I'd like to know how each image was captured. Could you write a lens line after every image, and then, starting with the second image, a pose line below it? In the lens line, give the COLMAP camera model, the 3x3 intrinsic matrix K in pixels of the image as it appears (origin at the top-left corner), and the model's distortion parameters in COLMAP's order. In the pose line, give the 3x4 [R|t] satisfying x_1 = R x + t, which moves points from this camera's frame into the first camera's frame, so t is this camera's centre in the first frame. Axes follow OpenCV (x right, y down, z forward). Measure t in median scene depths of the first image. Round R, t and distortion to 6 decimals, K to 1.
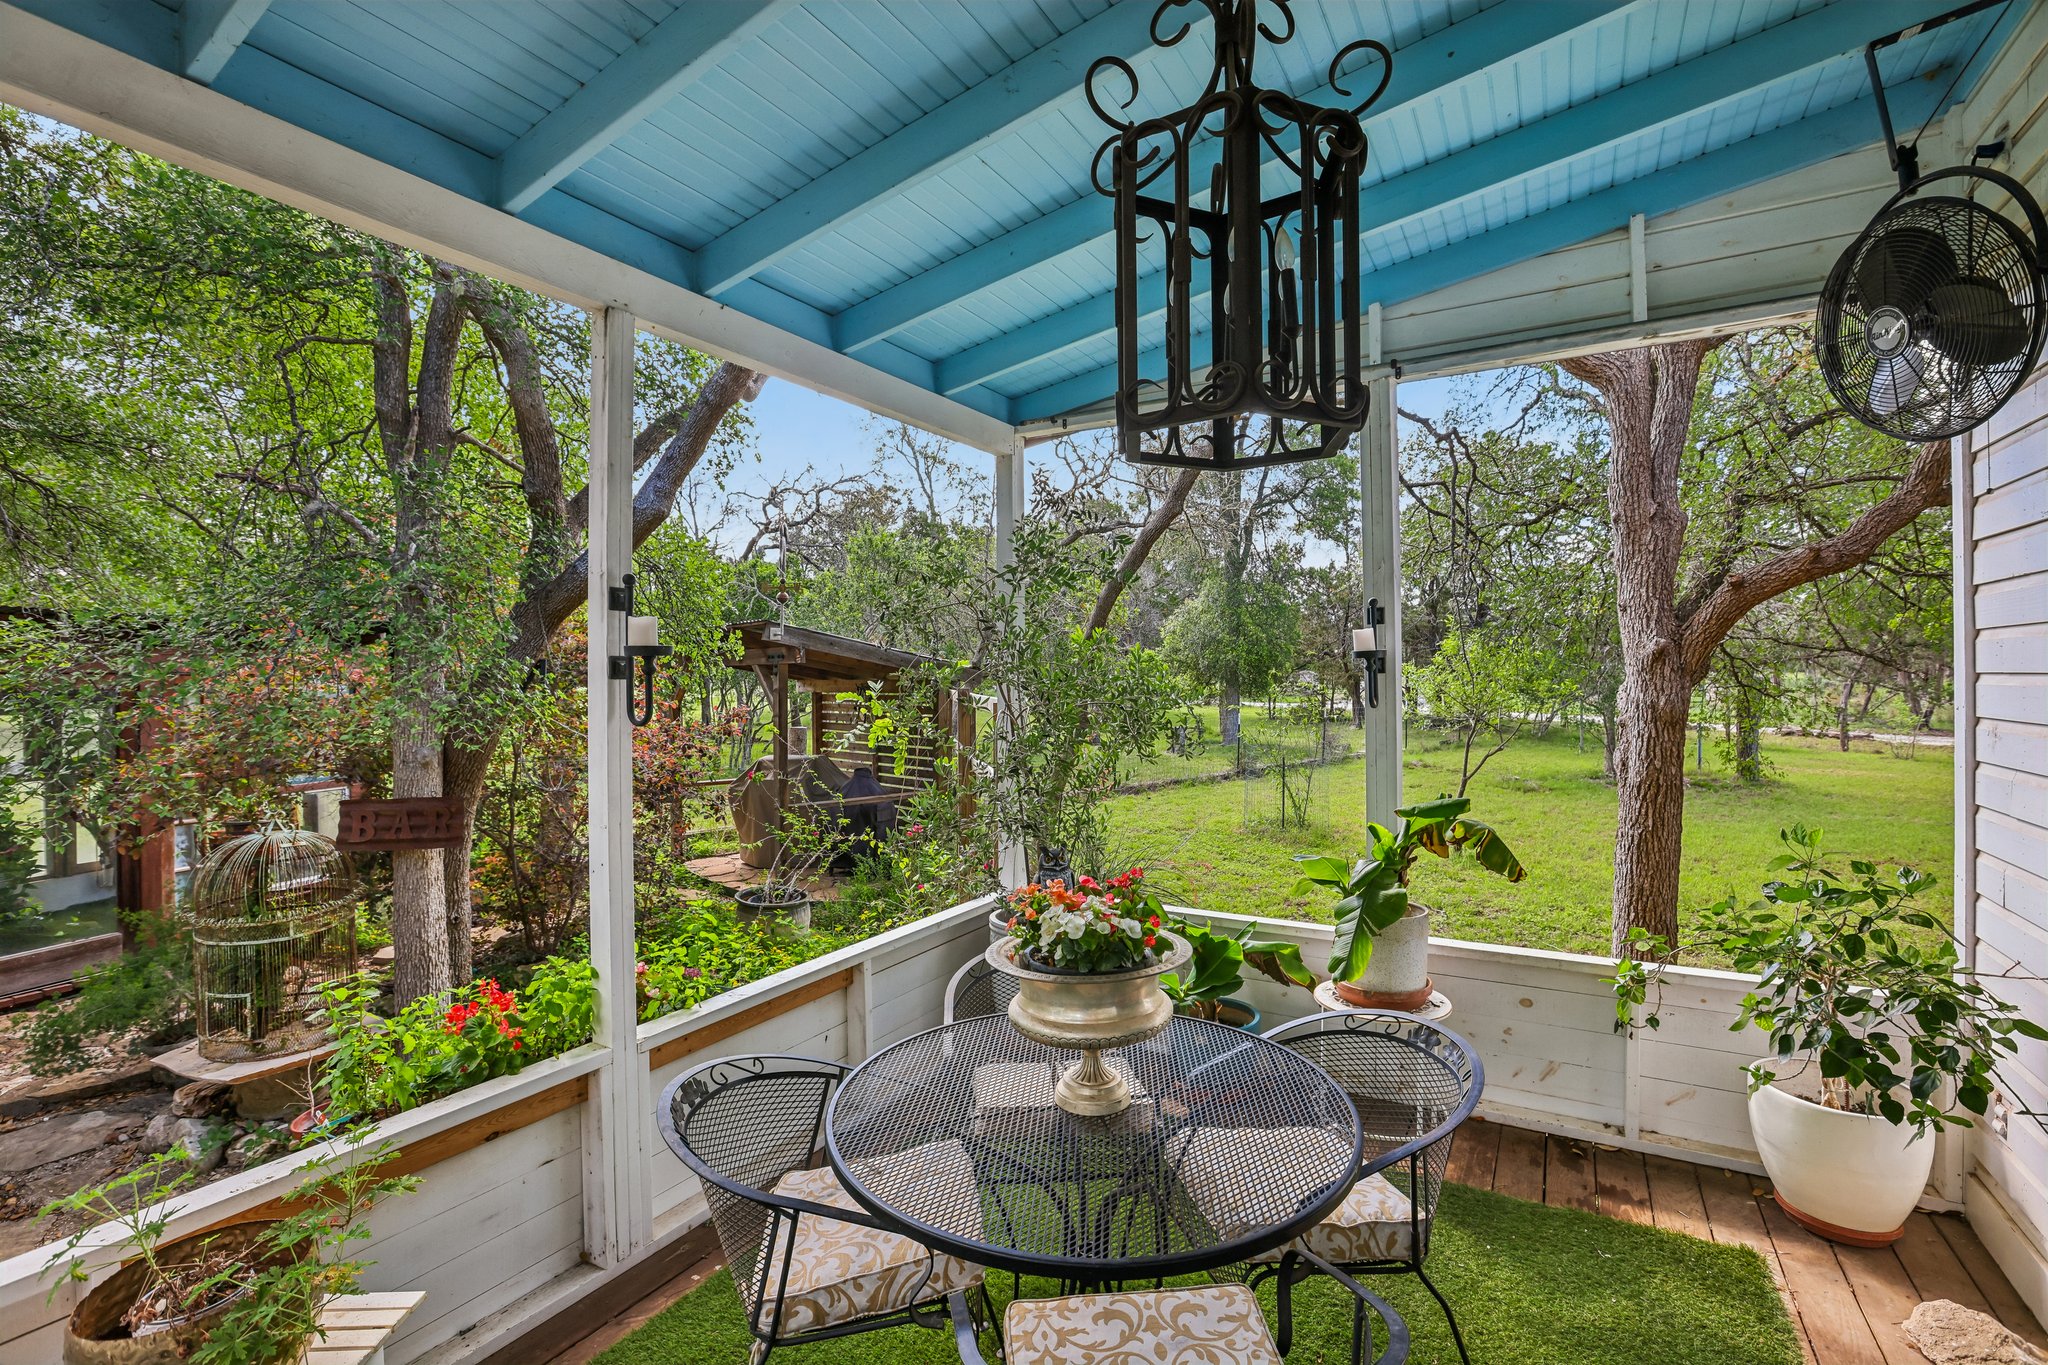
lens RADIAL K [[914.9, 0, 1022.7], [0, 914.9, 678.6], [0, 0, 1]] dist [0.003276, 0.000334]
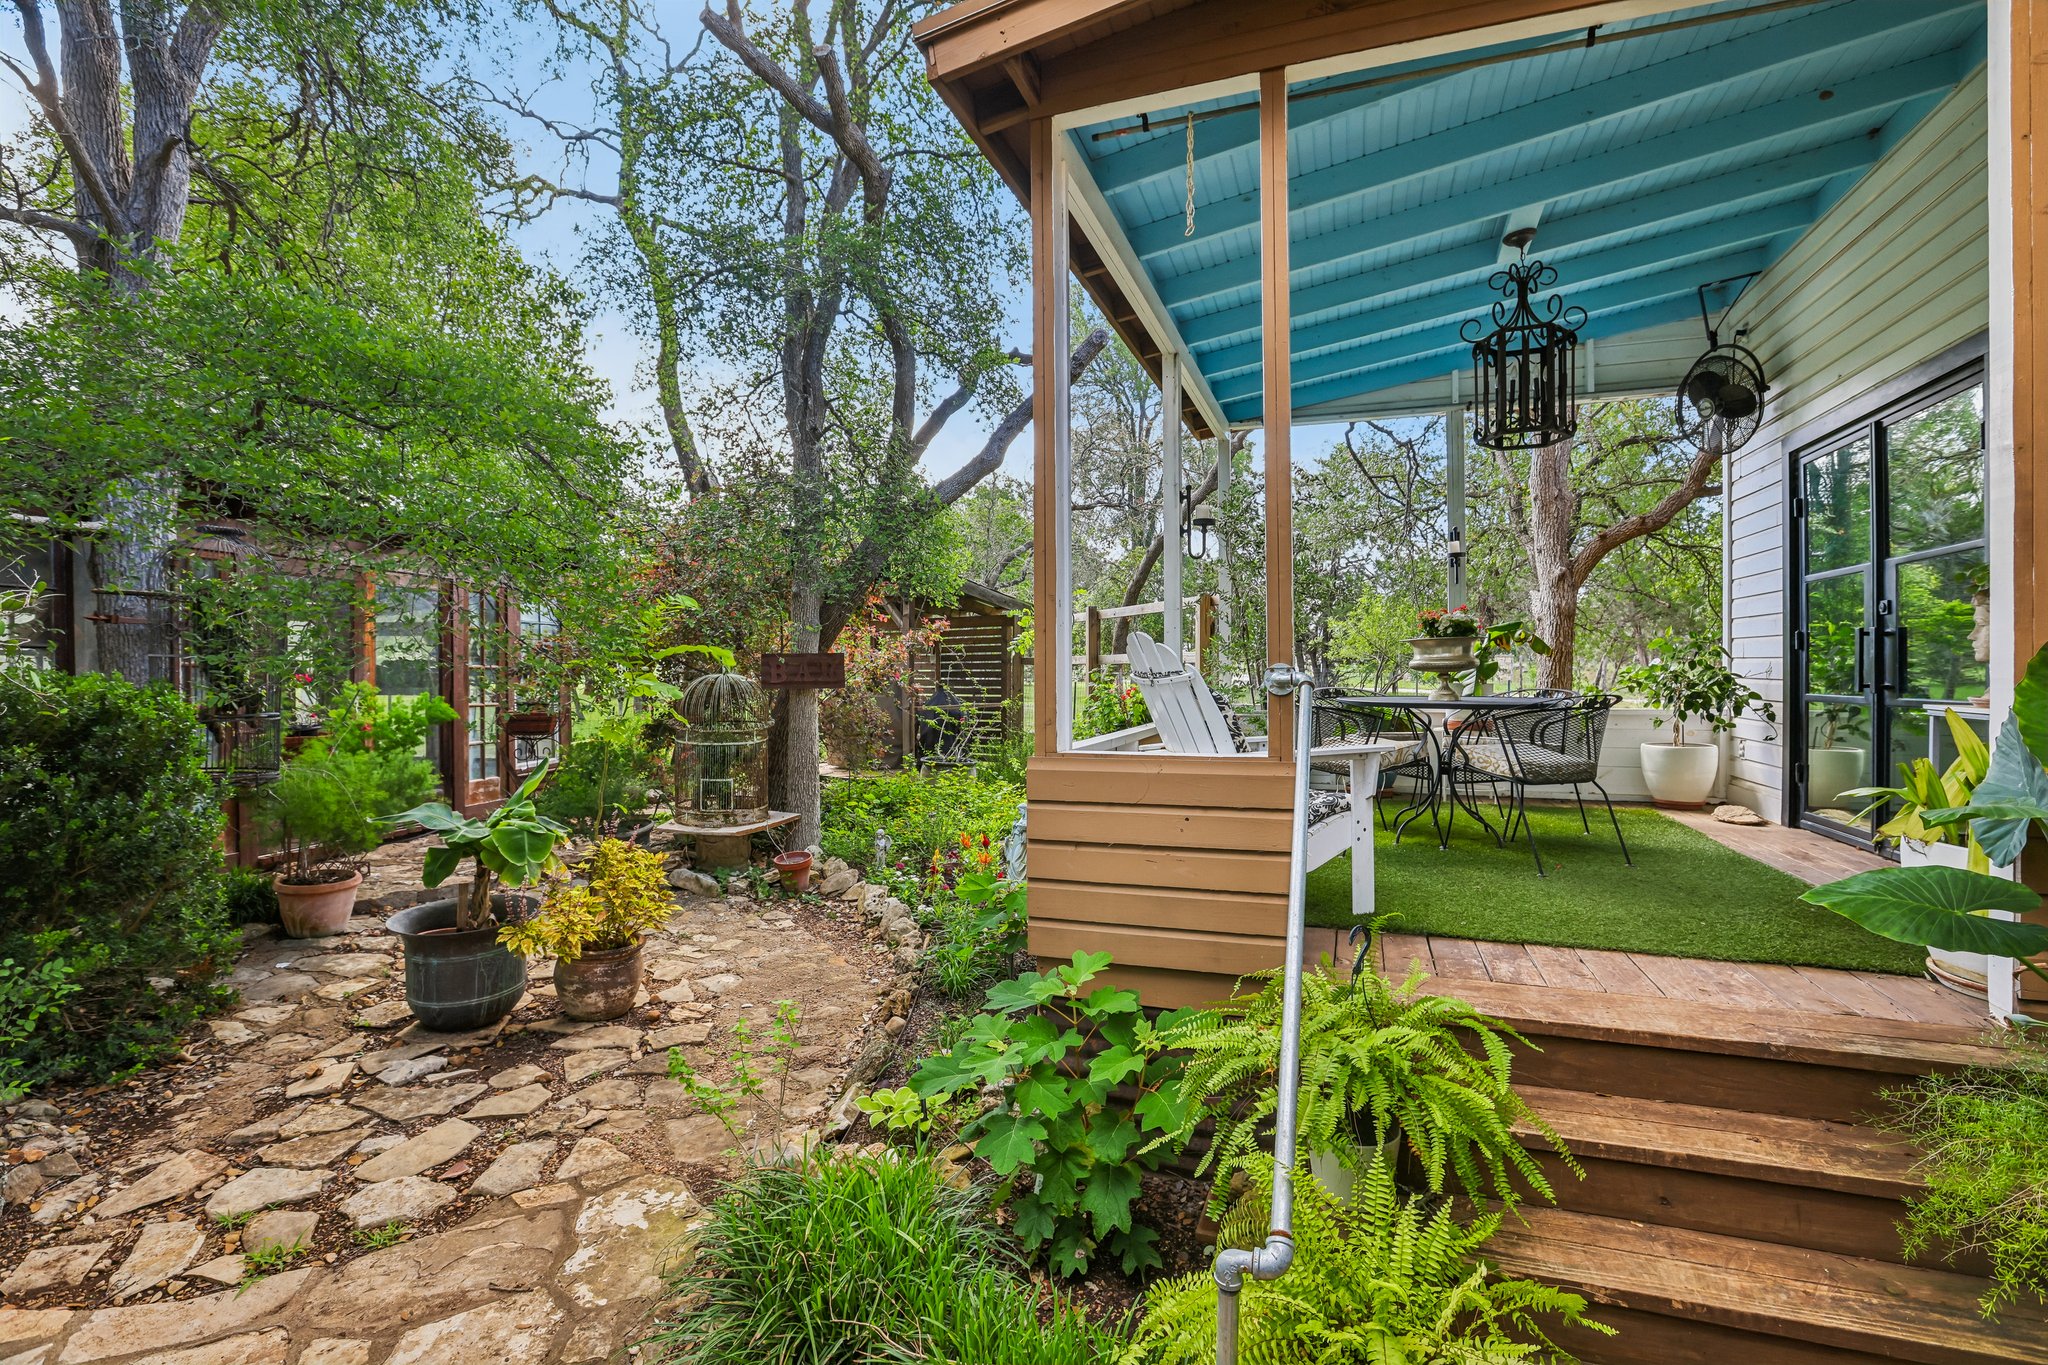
lens RADIAL K [[914.9, 0, 1022.5], [0, 914.9, 684.3], [0, 0, 1]] dist [0.003276, 0.000334]
pose [[0.983714, 0.010997, 0.179406, -1.079755], [-0.013740, 0.999807, 0.014055, 0.291876], [-0.179217, -0.016291, 0.983675, -0.917514]]
